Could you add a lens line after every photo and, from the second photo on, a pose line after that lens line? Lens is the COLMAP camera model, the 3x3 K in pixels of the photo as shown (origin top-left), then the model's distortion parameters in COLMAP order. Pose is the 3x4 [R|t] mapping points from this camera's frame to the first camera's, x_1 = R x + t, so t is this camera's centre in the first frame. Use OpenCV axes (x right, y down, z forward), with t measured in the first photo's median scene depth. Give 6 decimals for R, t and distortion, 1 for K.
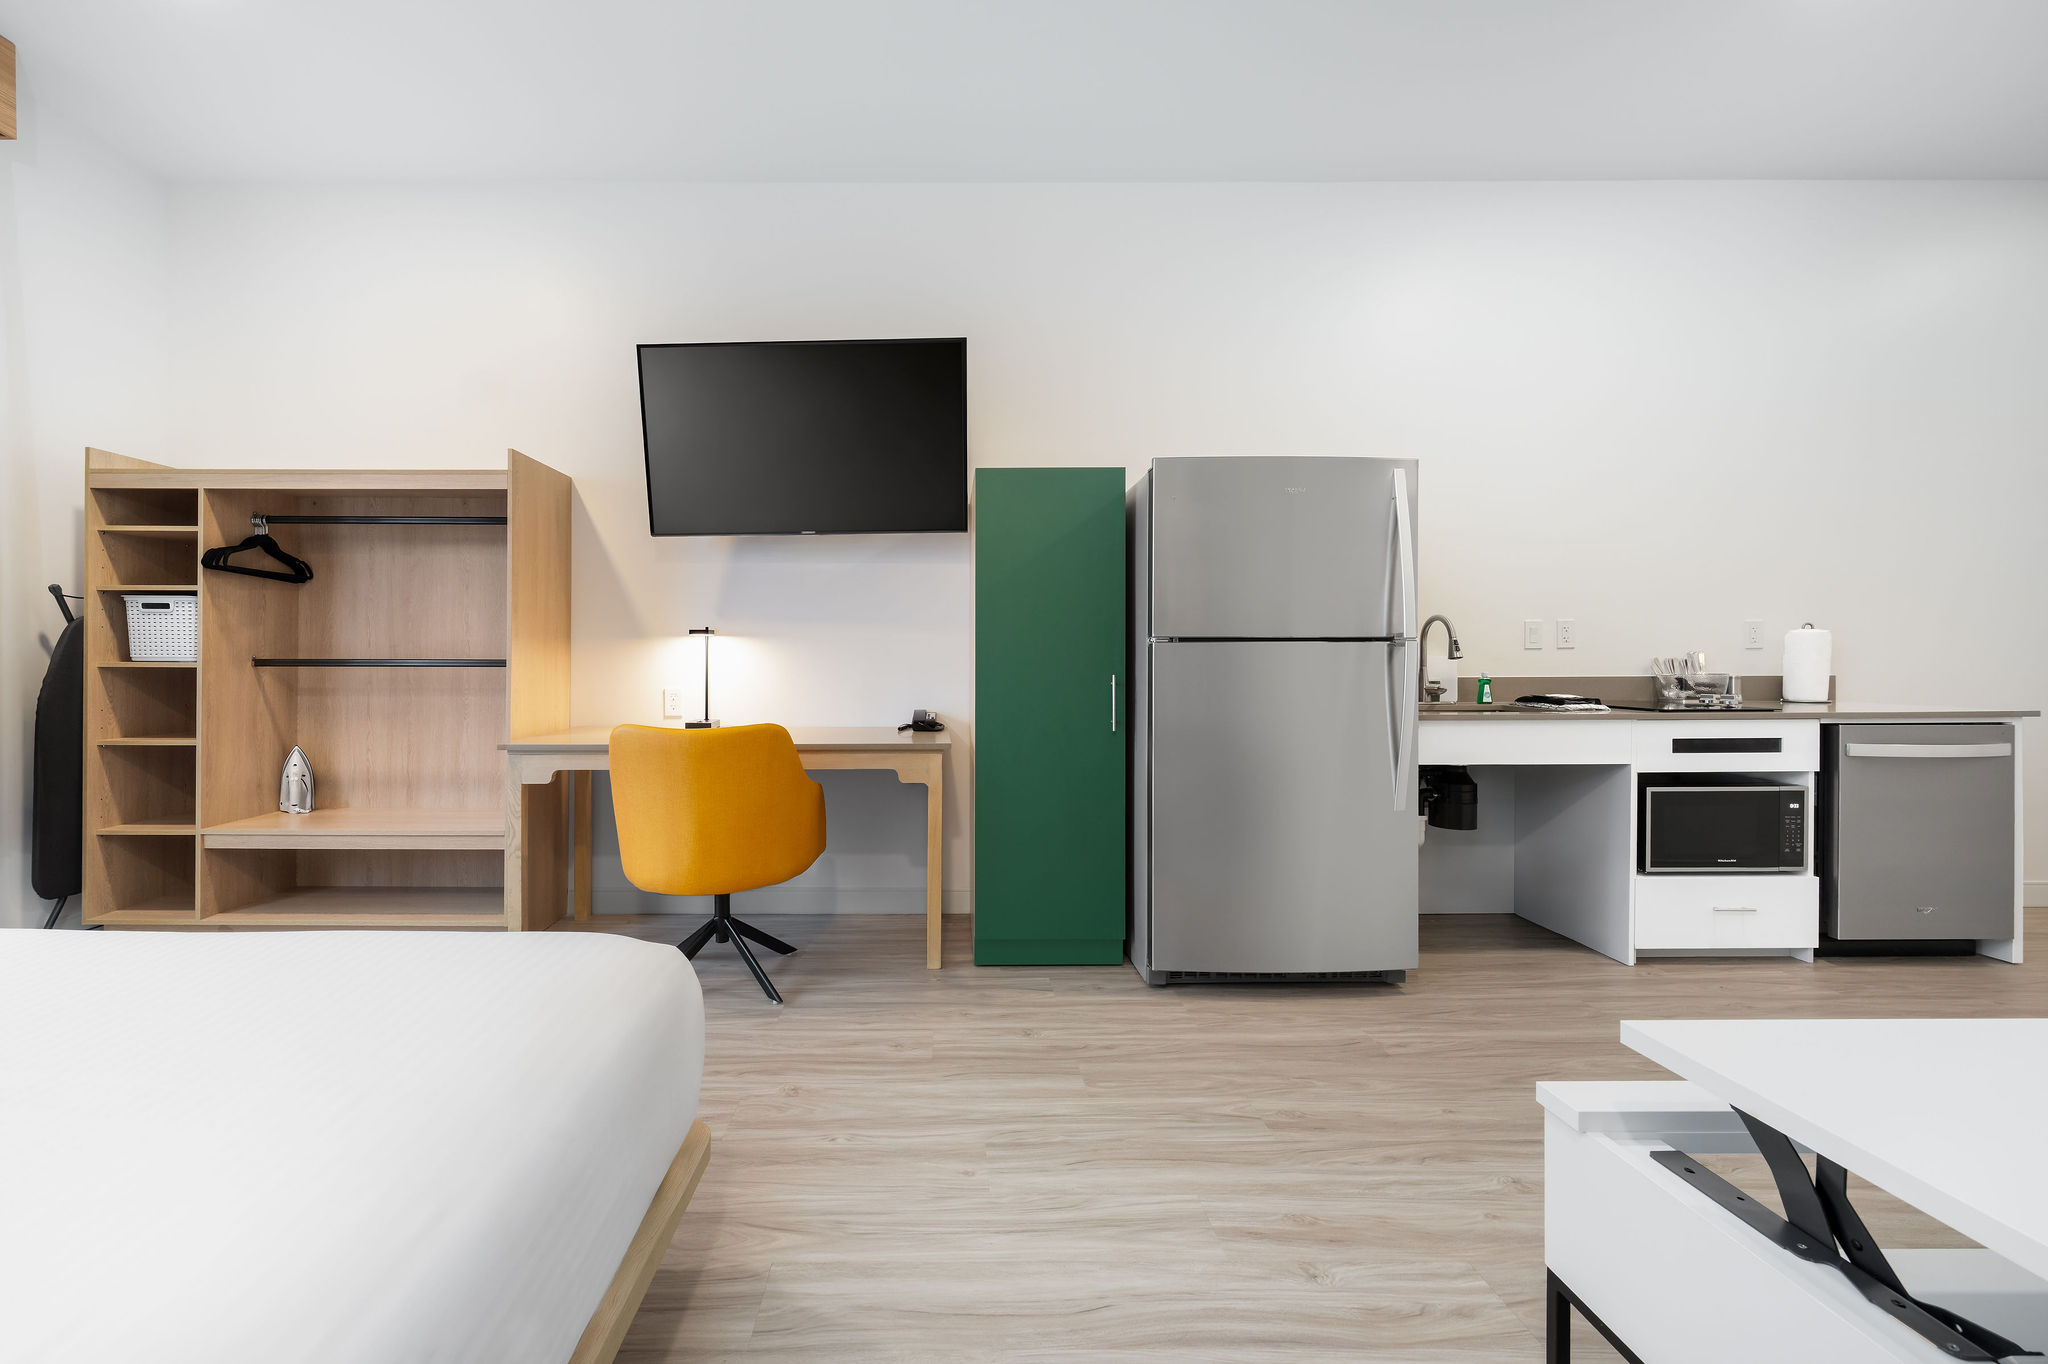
lens RADIAL K [[910.6, 0, 1026.0], [0, 910.6, 671.5], [0, 0, 1]] dist [-0.001285, -0.000024]
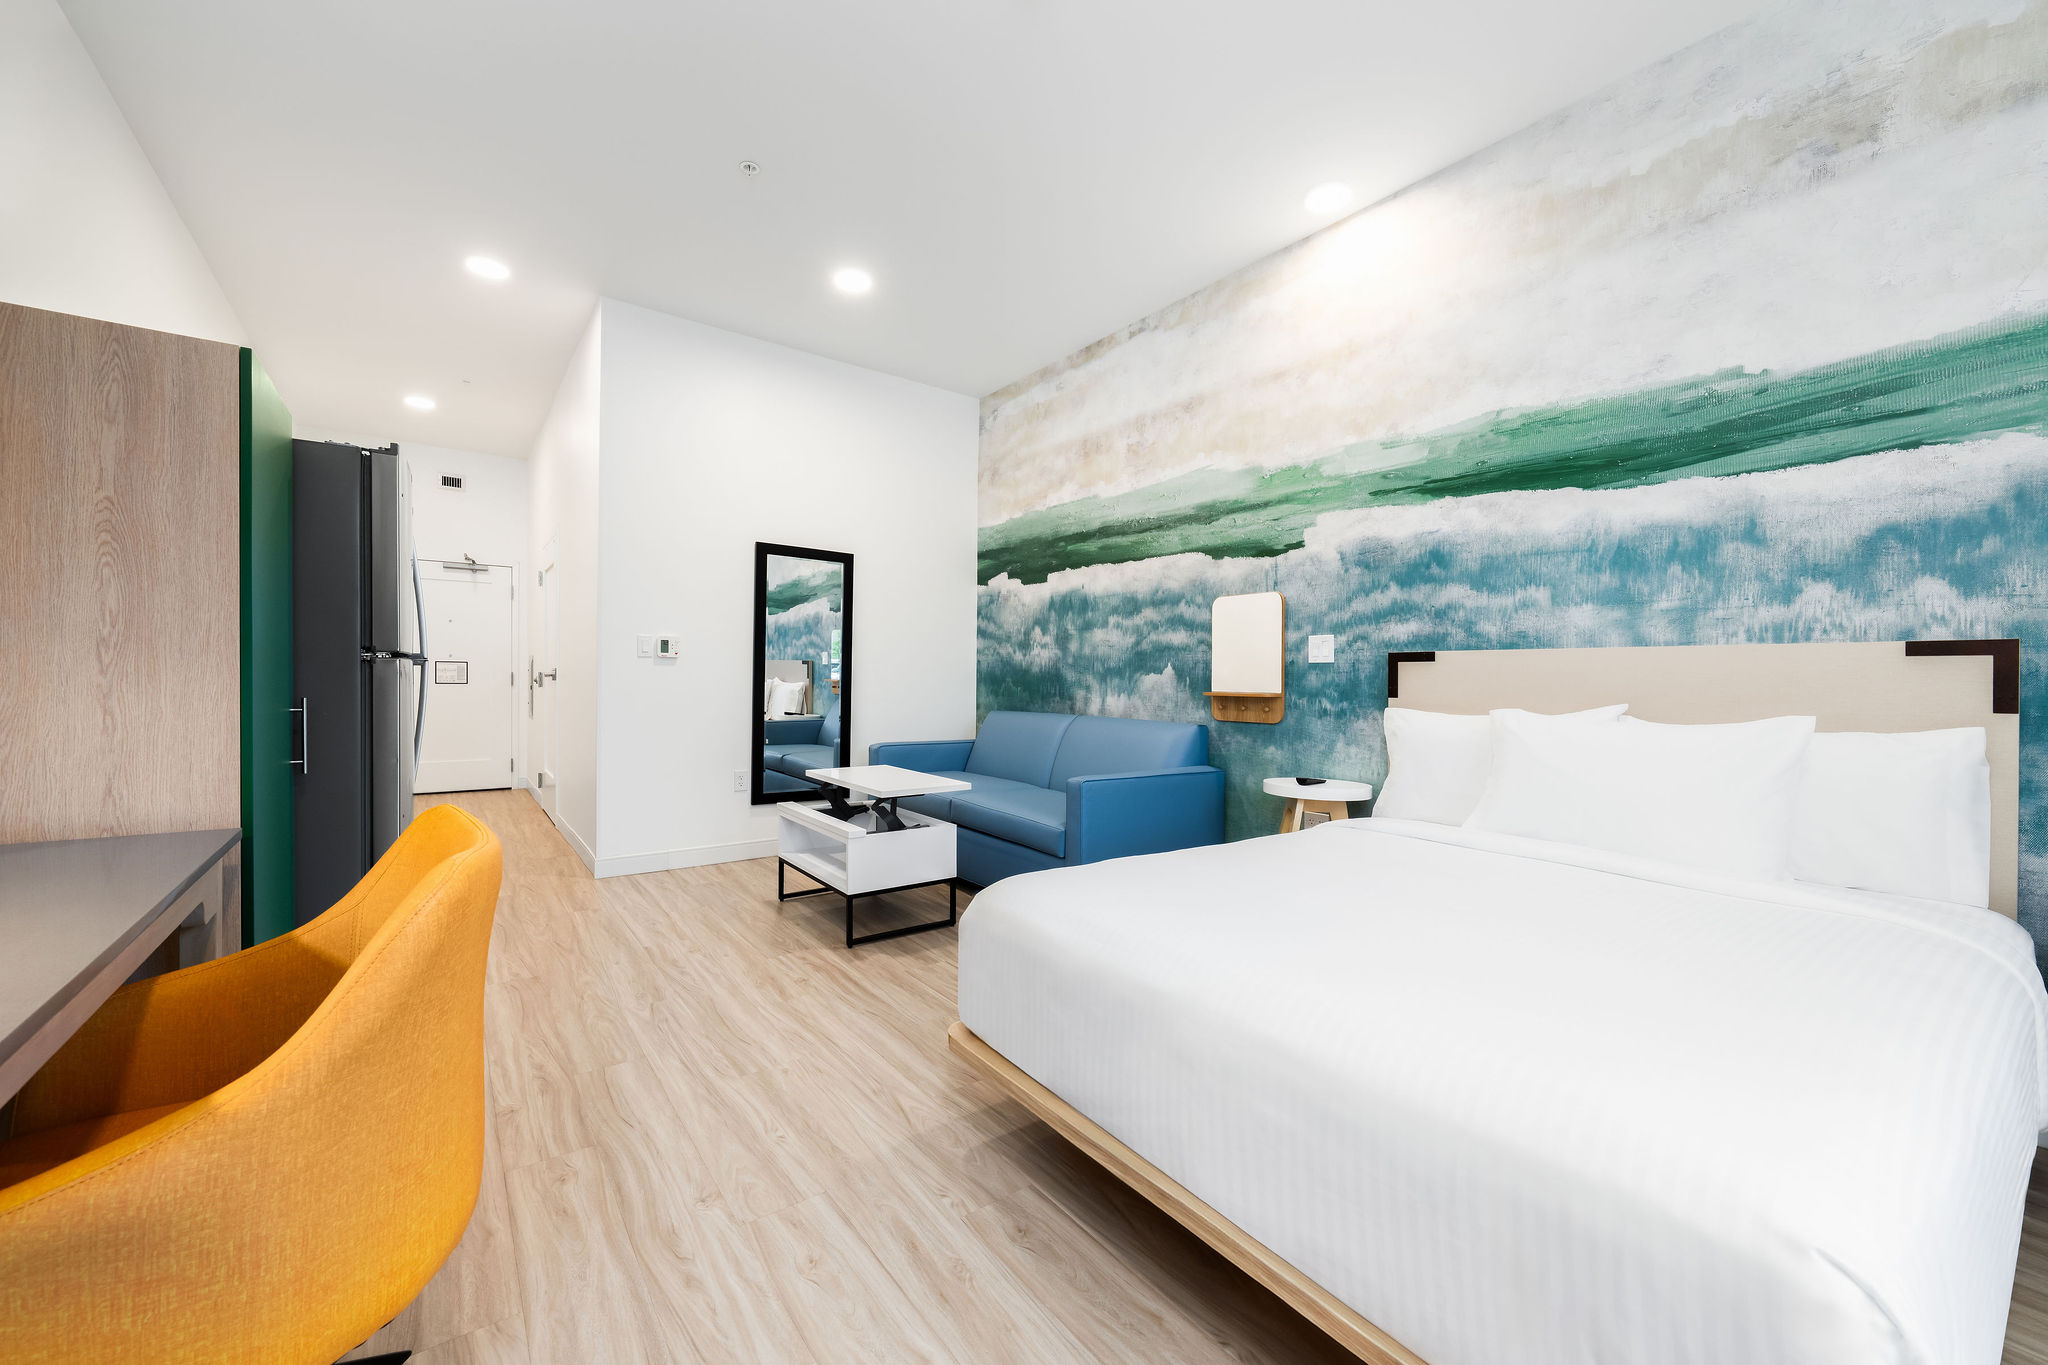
lens RADIAL K [[789.3, 0, 1015.4], [0, 789.3, 680.3], [0, 0, 1]] dist [0.000110, 0.000011]
pose [[-0.602563, -0.005029, 0.798055, -1.068325], [-0.003116, 0.999987, 0.003949, -0.020639], [-0.798065, -0.000107, -0.602572, 1.290784]]
